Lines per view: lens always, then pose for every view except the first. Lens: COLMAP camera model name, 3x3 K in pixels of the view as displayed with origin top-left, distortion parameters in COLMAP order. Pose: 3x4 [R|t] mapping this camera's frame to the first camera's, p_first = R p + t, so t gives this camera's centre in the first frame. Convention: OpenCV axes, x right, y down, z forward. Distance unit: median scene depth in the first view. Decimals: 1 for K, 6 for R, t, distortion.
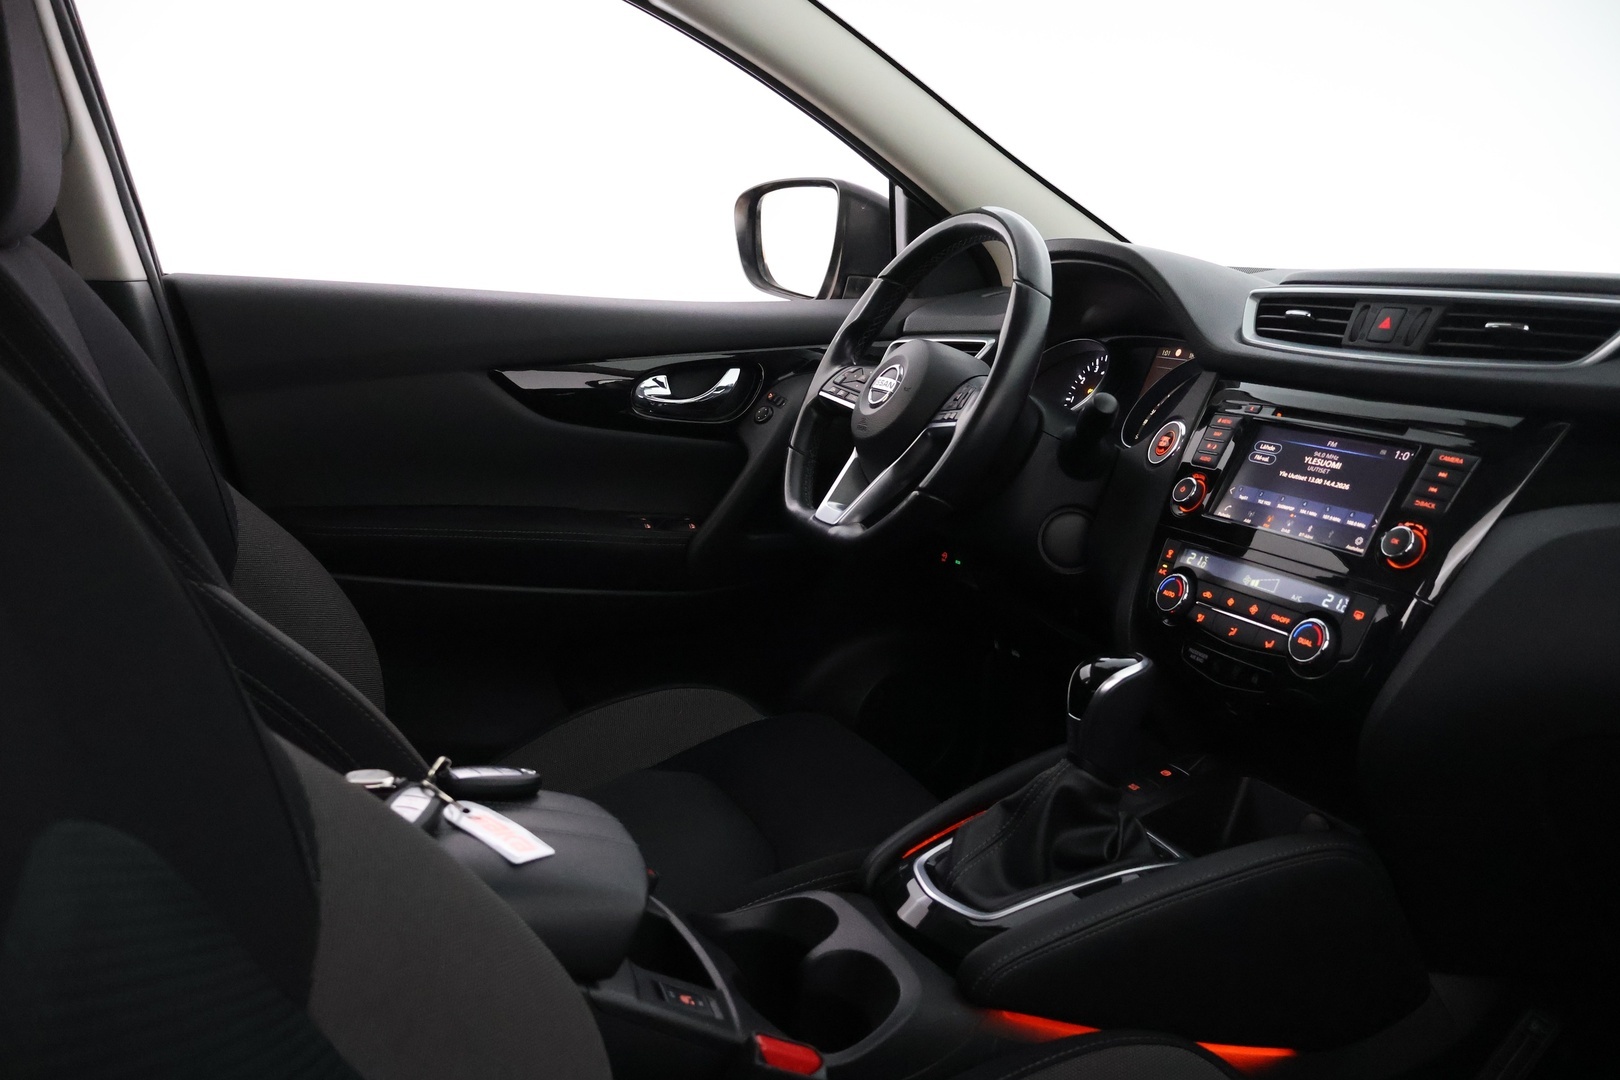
lens RADIAL K [[1354.3, 0, 807.4], [0, 1354.3, 591.3], [0, 0, 1]] dist [0.002648, -0.004102]
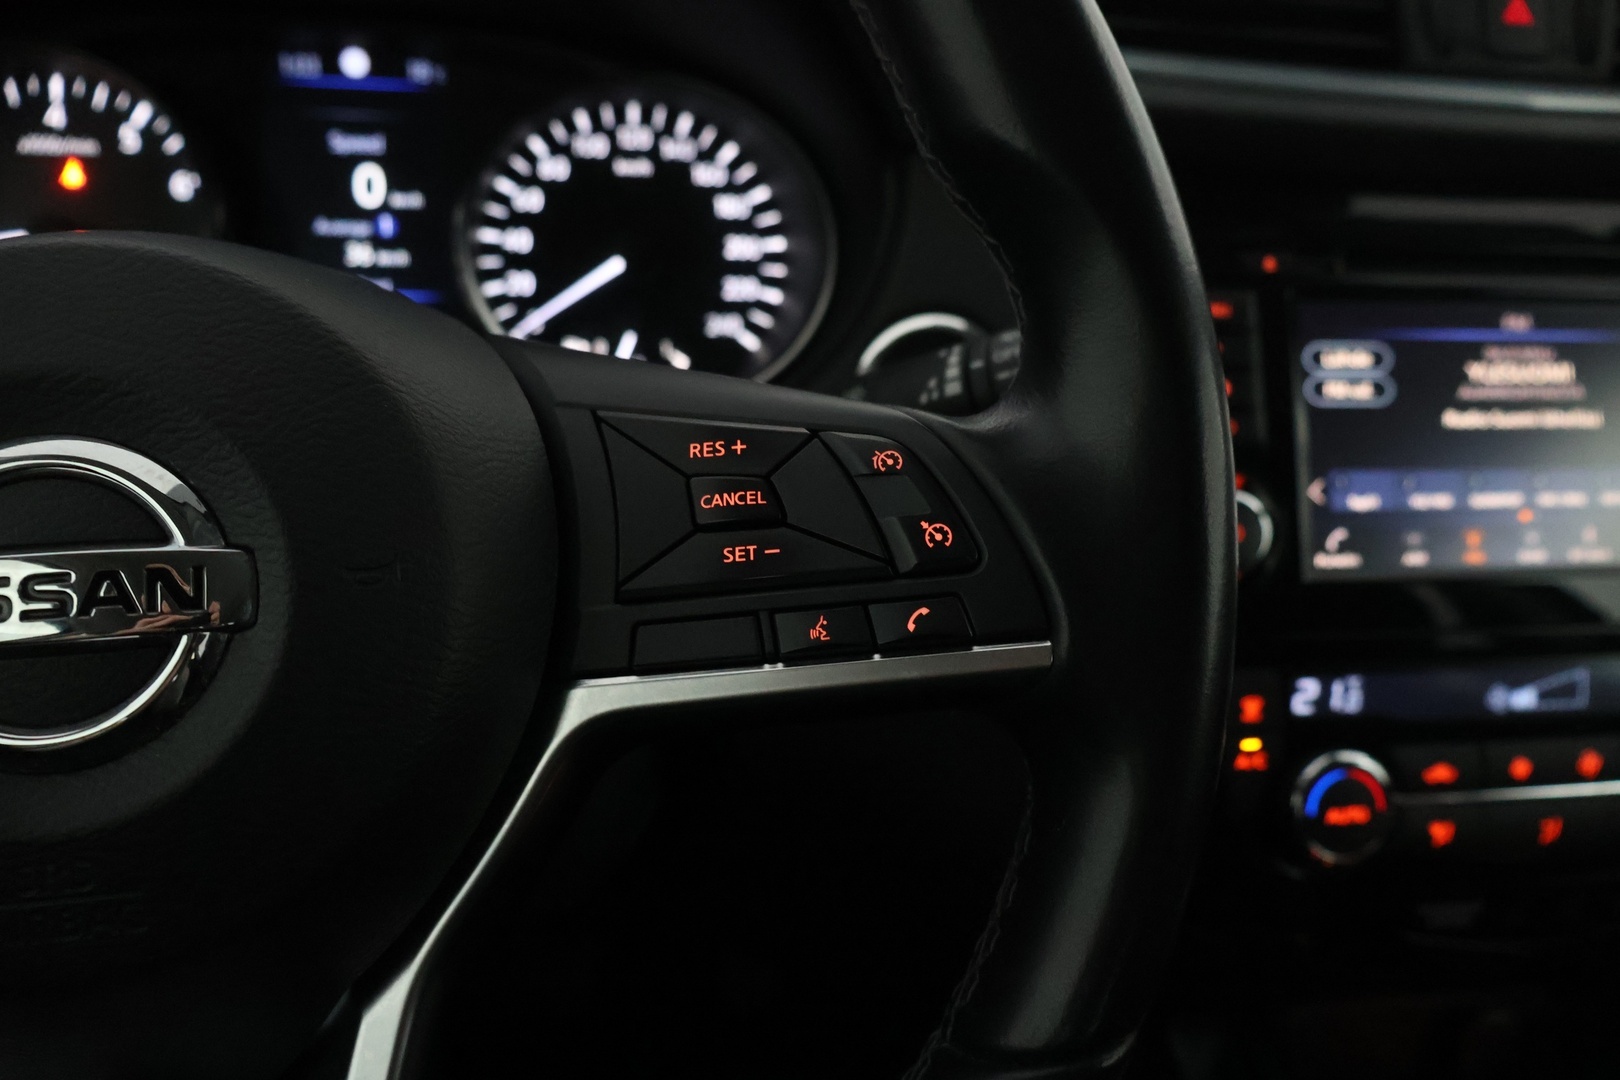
lens RADIAL K [[1354.3, 0, 807.4], [0, 1354.3, 591.3], [0, 0, 1]] dist [0.002648, -0.004102]
pose [[0.213163, -0.436485, 0.874095, -0.048726], [0.160437, 0.898150, 0.409372, -0.182264], [-0.963754, 0.052974, 0.261481, 0.834293]]
